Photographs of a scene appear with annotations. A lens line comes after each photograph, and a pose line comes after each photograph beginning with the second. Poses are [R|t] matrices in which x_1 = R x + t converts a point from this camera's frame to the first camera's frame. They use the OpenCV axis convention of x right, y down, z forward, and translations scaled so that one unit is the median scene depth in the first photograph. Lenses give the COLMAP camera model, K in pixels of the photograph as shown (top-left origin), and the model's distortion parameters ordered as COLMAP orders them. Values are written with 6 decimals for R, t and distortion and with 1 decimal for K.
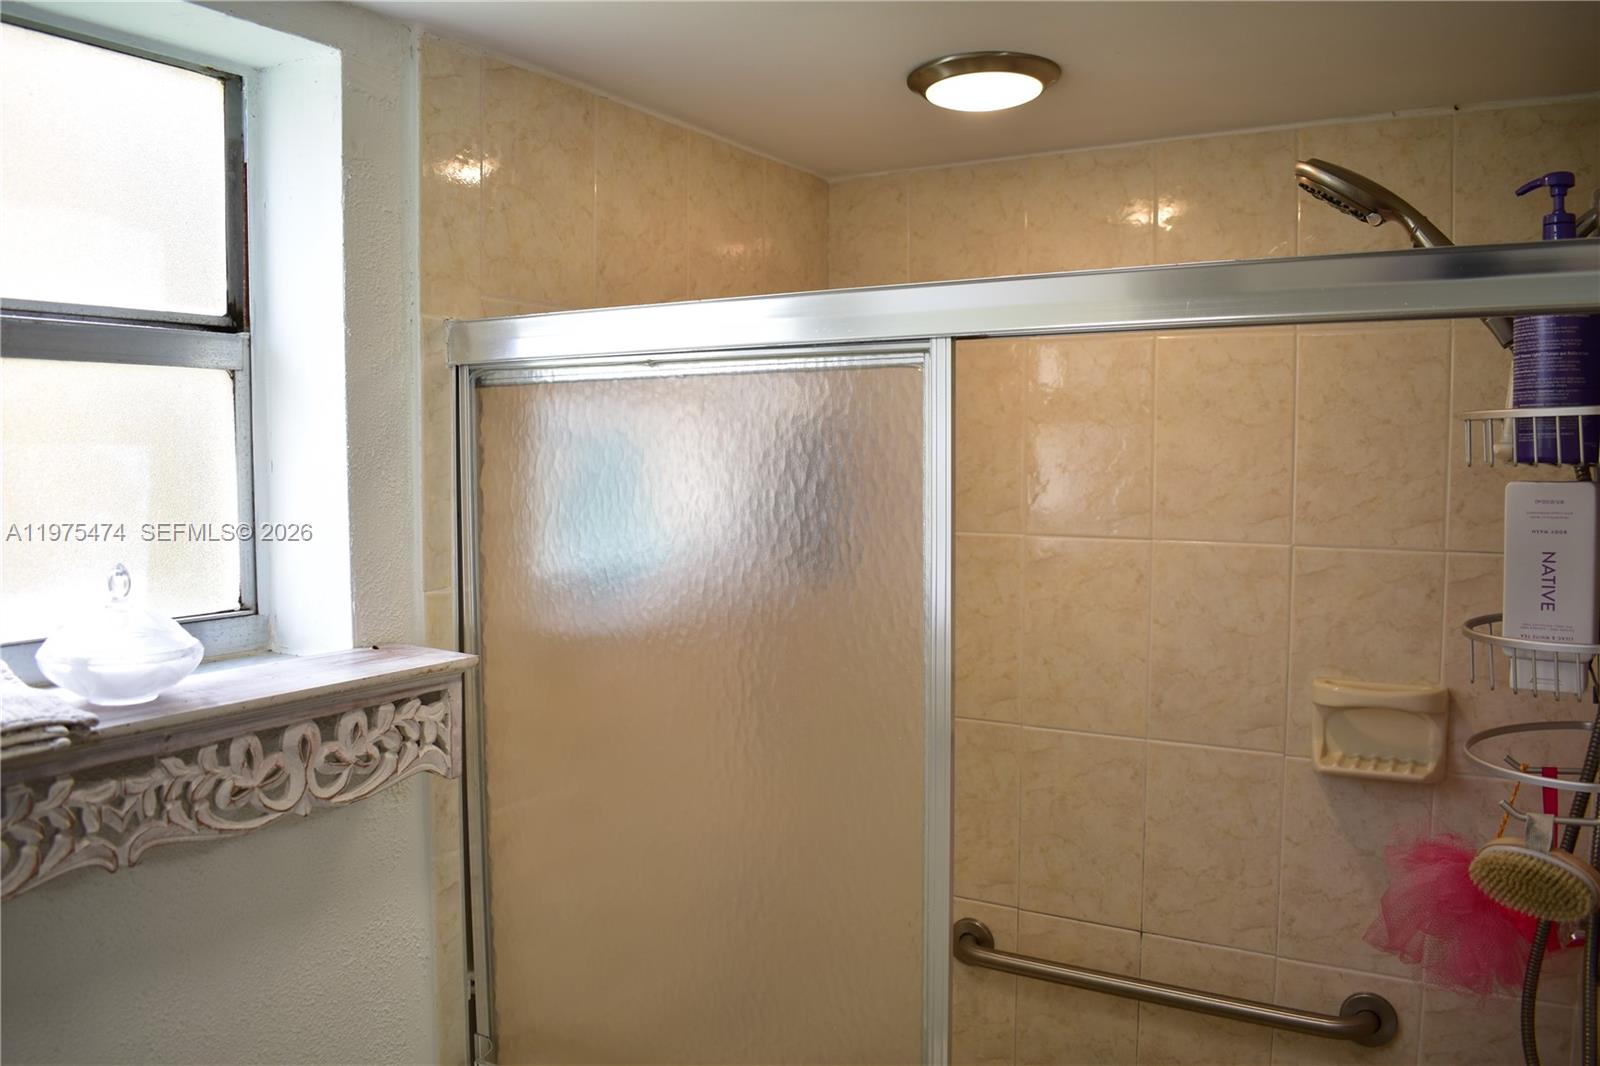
lens RADIAL K [[1259.2, 0, 803.4], [0, 1259.2, 529.0], [0, 0, 1]] dist [-0.094981, 0.017822]
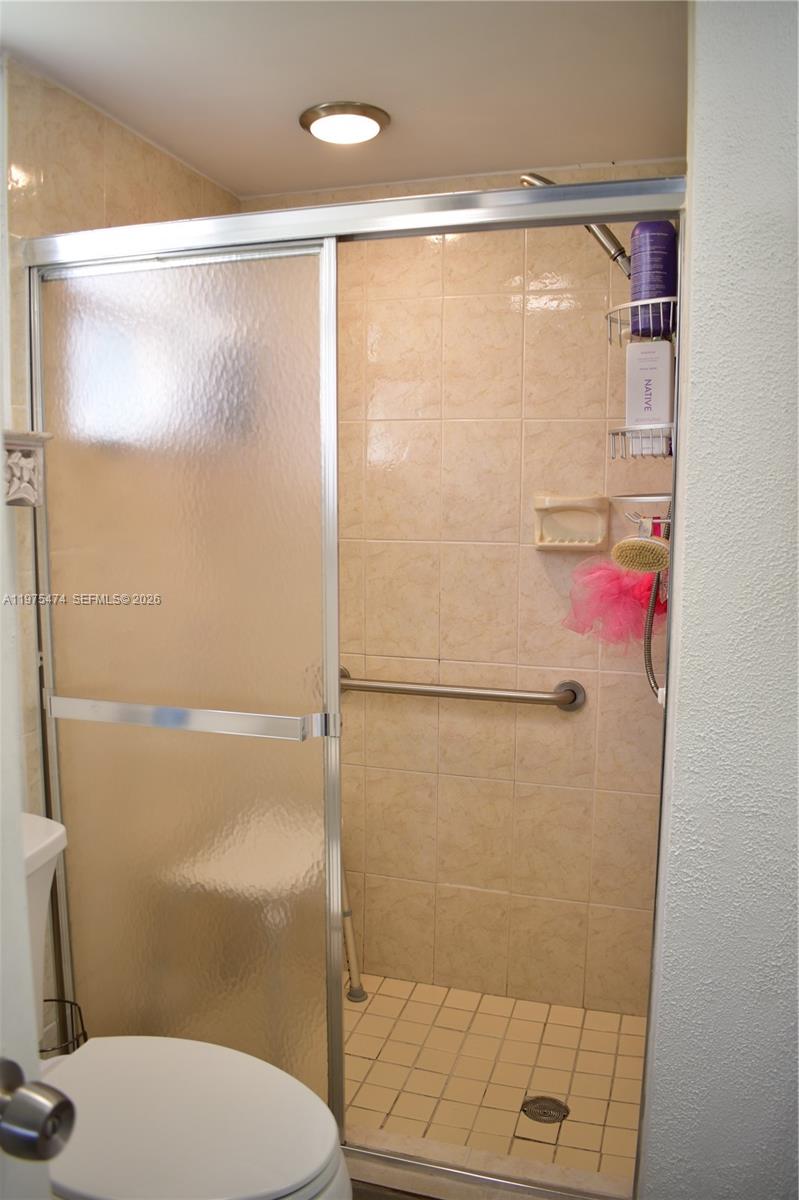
lens RADIAL K [[944.4, 0, 397.9], [0, 944.4, 605.7], [0, 0, 1]] dist [-0.094981, 0.017822]
pose [[0.974392, -0.022764, 0.223700, -0.075648], [0.009008, 0.998016, 0.062320, 0.207160], [-0.224675, -0.058709, 0.972664, -0.260153]]
